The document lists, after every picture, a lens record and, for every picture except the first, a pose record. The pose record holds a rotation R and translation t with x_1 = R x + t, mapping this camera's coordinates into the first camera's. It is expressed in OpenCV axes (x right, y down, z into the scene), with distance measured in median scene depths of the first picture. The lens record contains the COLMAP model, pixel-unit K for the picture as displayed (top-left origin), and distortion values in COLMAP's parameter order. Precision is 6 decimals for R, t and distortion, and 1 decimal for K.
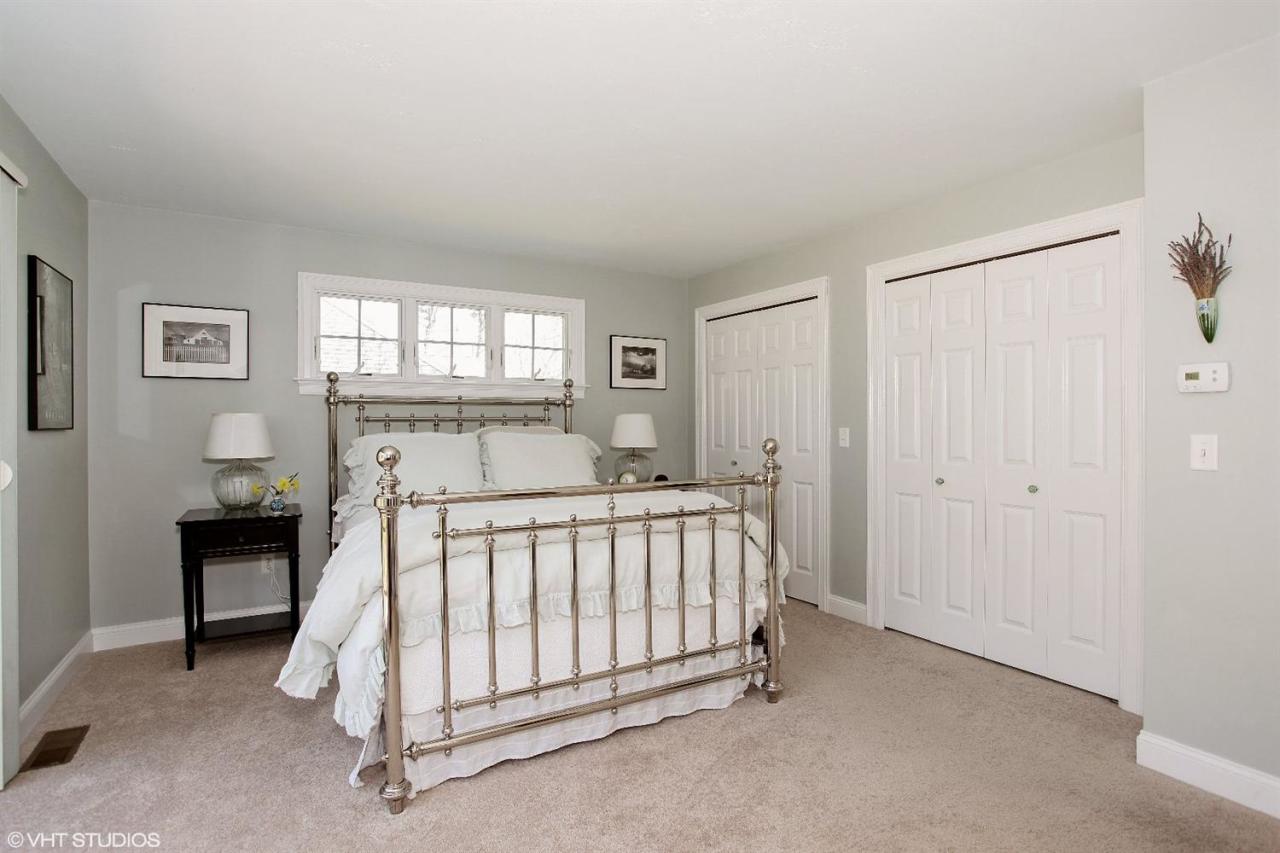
lens RADIAL K [[618.9, 0, 598.7], [0, 618.9, 451.8], [0, 0, 1]] dist [0.000009, -0.000592]
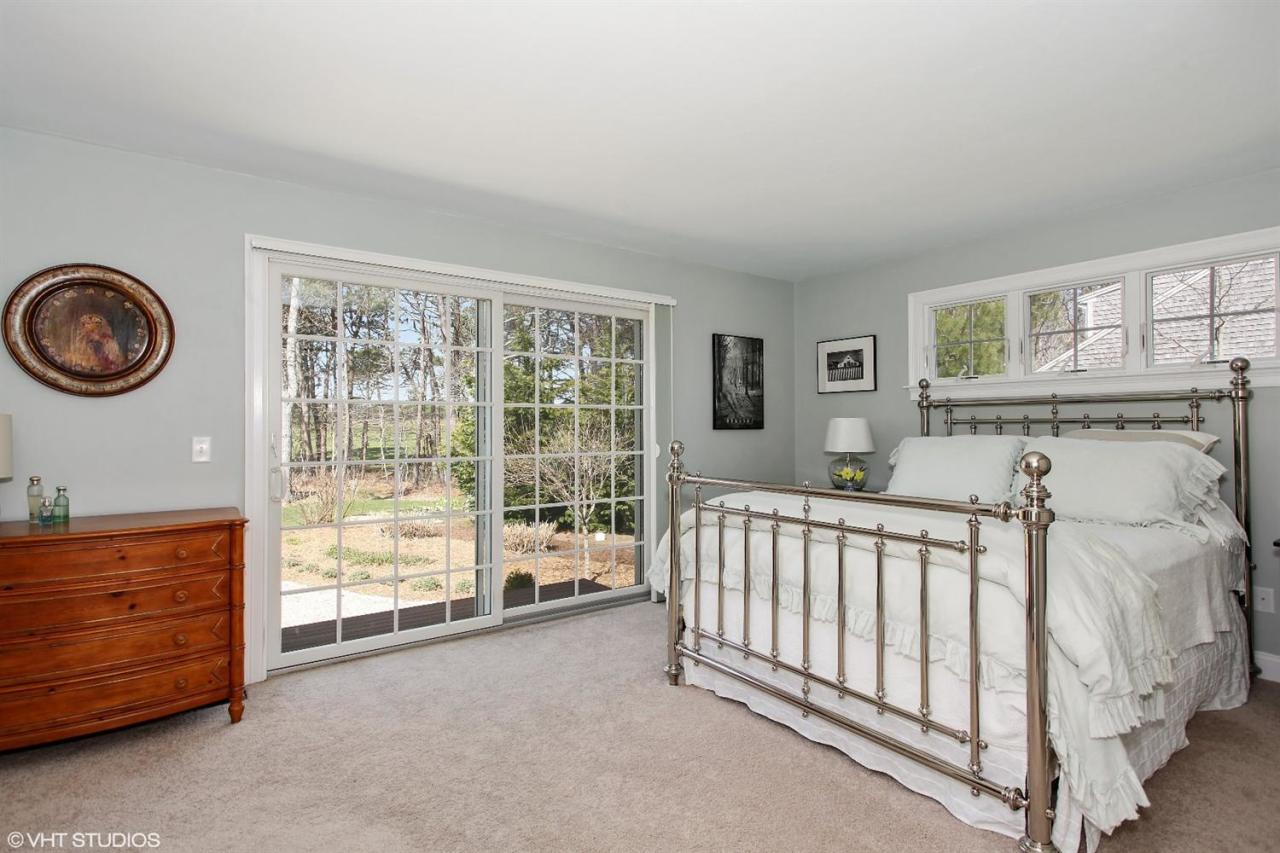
lens RADIAL K [[618.9, 0, 633.3], [0, 618.9, 426.6], [0, 0, 1]] dist [0.000009, -0.000592]
pose [[0.141808, 0.004821, -0.989882, 0.882019], [-0.046063, 0.998937, -0.001734, -0.028113], [0.988822, 0.045843, 0.141879, 0.507589]]
